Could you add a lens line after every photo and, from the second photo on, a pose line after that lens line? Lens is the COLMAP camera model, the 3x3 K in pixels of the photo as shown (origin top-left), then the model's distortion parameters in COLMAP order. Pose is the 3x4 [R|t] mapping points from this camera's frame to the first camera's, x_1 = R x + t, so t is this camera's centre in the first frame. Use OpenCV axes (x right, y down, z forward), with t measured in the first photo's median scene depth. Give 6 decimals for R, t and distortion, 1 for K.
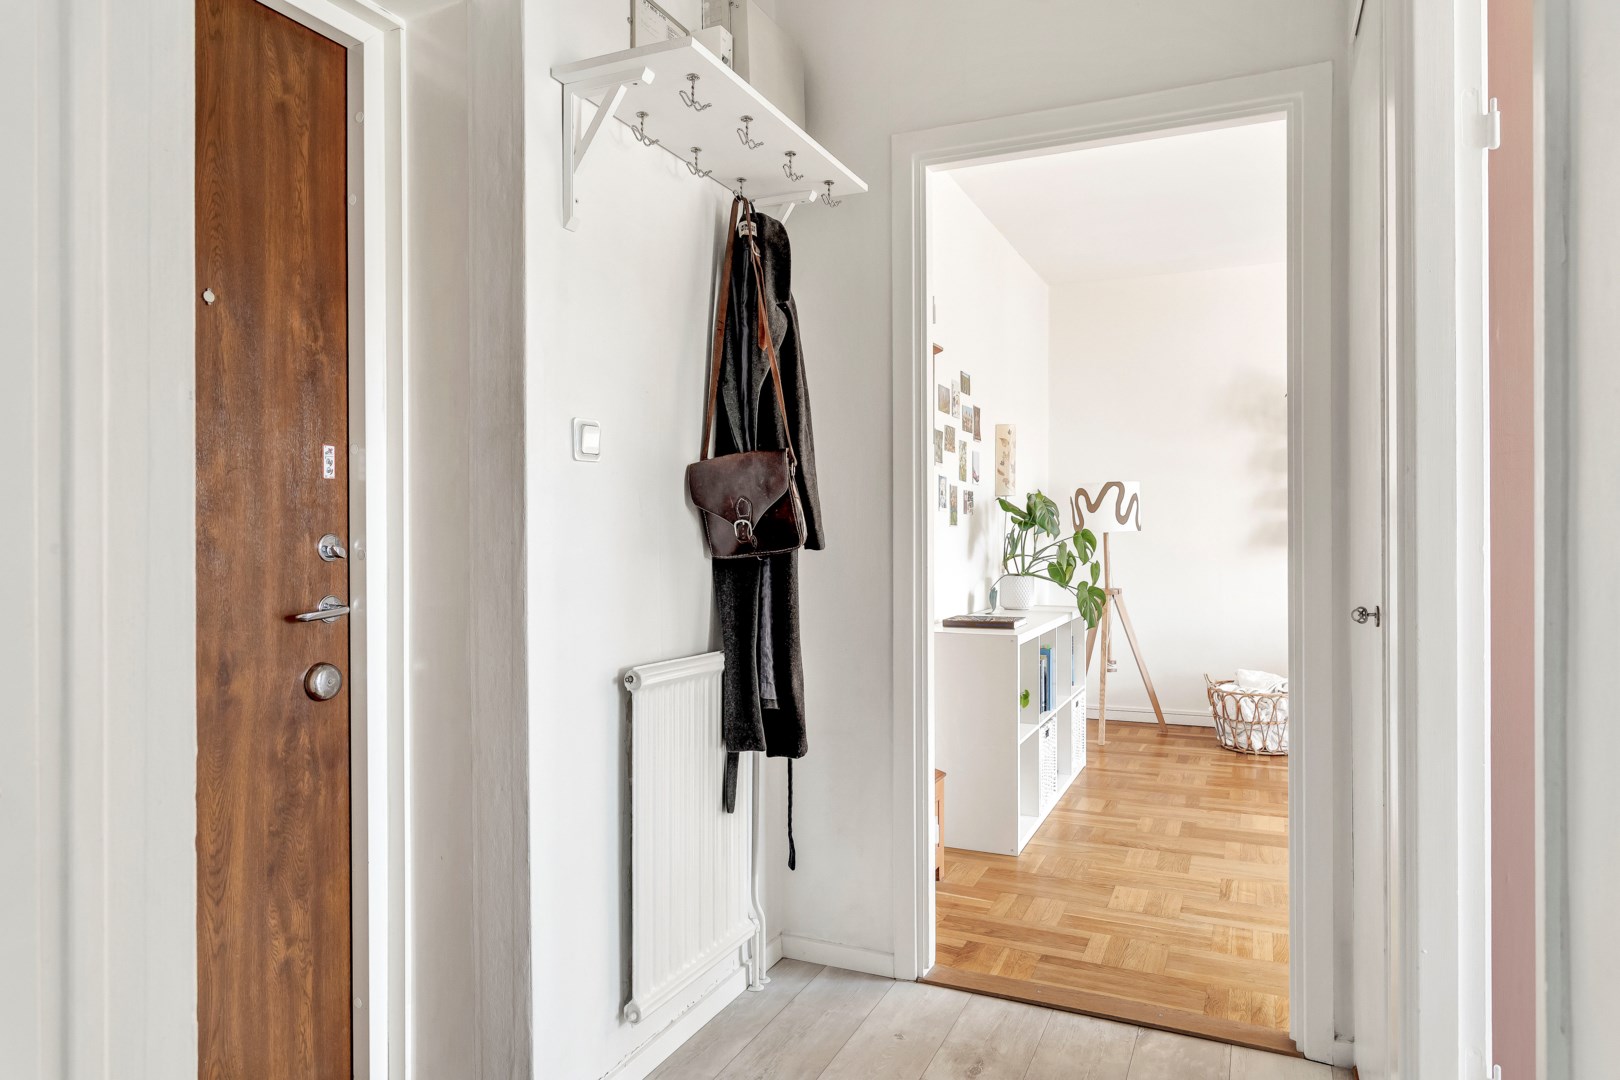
lens RADIAL K [[985.0, 0, 813.8], [0, 985.0, 528.2], [0, 0, 1]] dist [-0.004580, 0.000255]
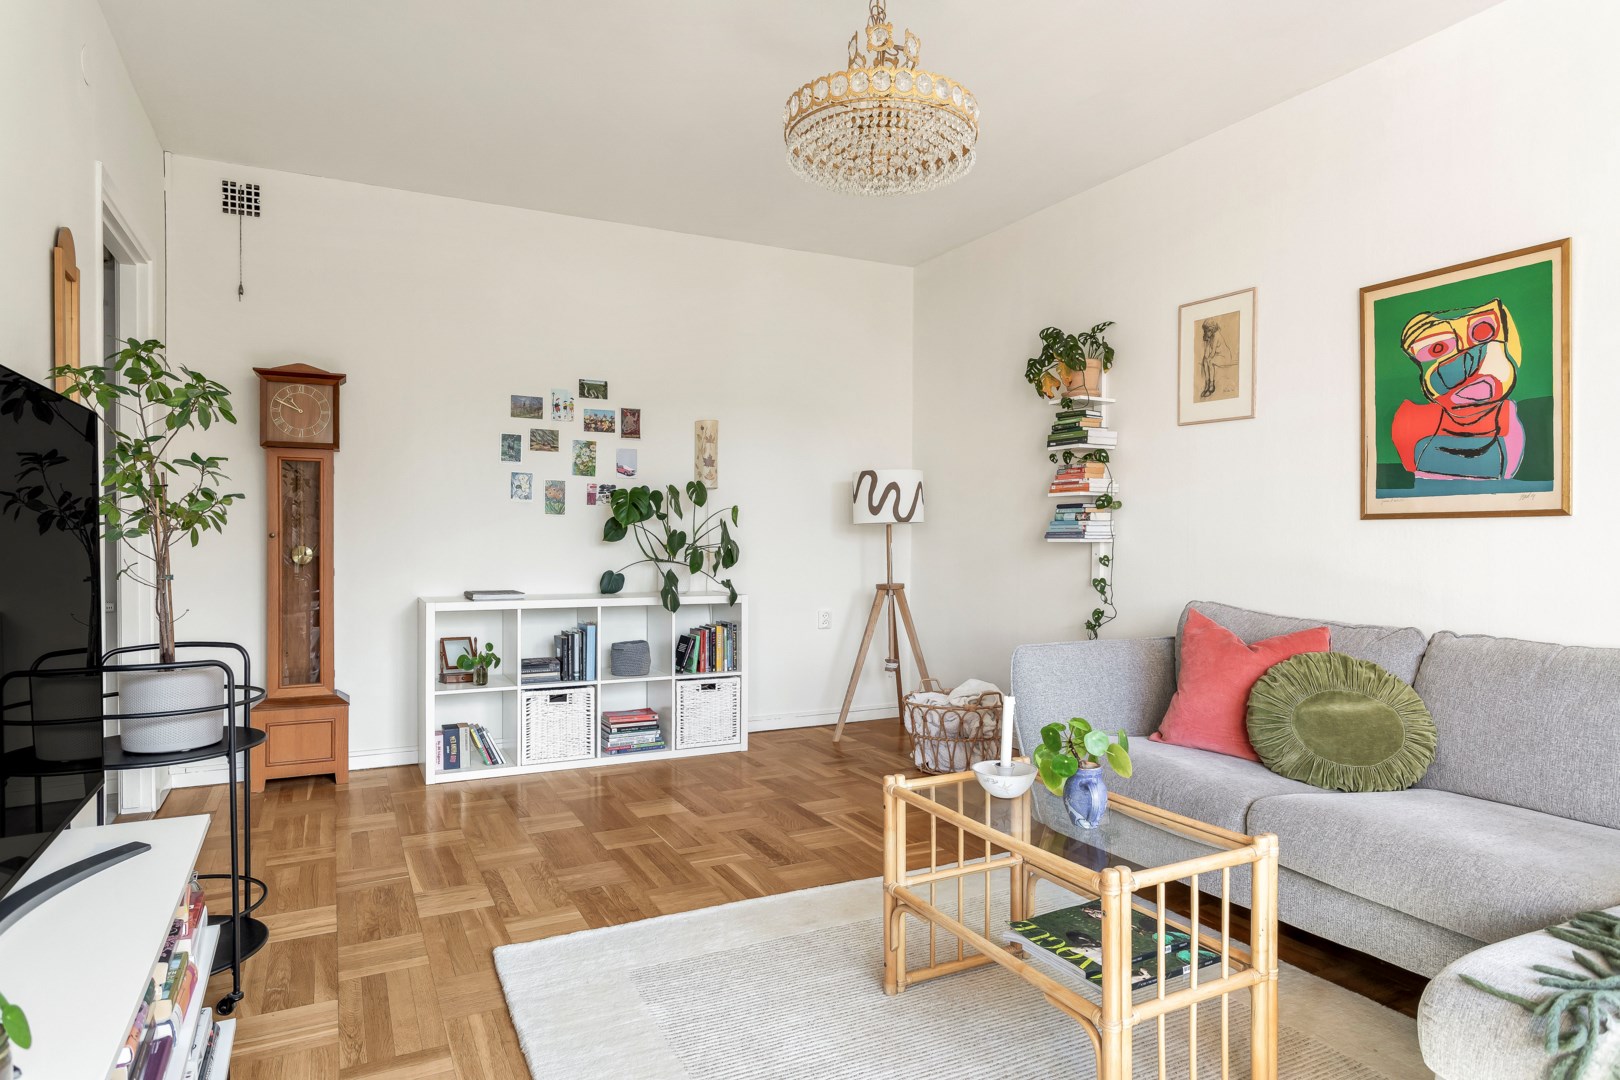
lens RADIAL K [[944.9, 0, 810.0], [0, 944.9, 540.0], [0, 0, 1]] dist [0.003056, 0.002408]
pose [[0.782609, 0.009203, -0.622445, 0.910891], [-0.005006, 0.999951, 0.008490, 0.013775], [0.622493, -0.003528, 0.782617, 0.269801]]
